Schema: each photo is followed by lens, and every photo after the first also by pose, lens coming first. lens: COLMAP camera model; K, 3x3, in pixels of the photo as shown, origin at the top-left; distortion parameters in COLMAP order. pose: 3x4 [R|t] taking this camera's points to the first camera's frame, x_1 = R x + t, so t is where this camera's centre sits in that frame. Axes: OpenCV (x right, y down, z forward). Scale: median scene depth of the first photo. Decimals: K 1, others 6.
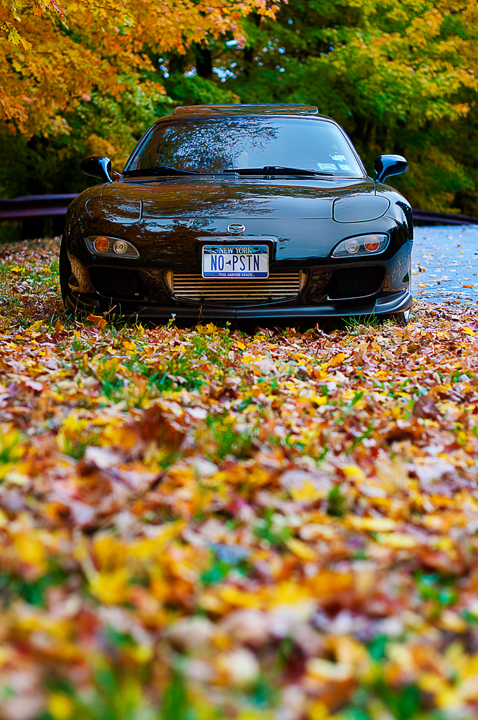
lens RADIAL K [[1587.5, 0, 239.4], [0, 1587.5, 359.7], [0, 0, 1]] dist [-0.136914, 0.000000]
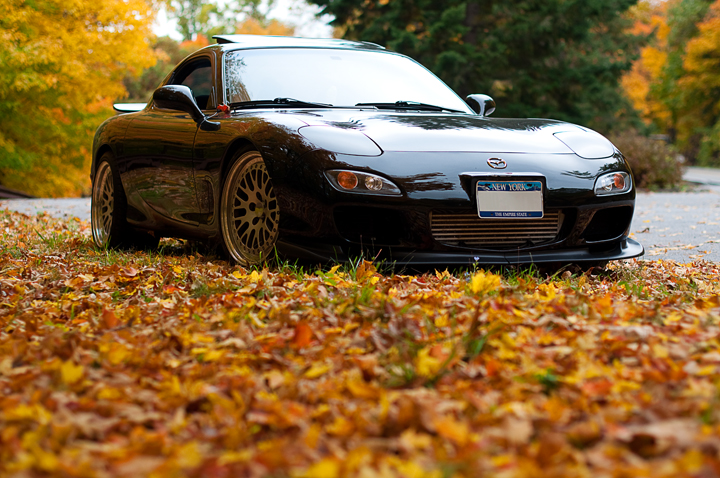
lens RADIAL K [[1587.5, 0, 359.7], [0, 1587.5, 239.3], [0, 0, 1]] dist [-0.136914, 0.000000]
pose [[0.911463, -0.008648, 0.411291, -0.433145], [0.035376, 0.997723, -0.057420, 0.007511], [-0.409858, 0.066886, 0.909694, 0.233577]]
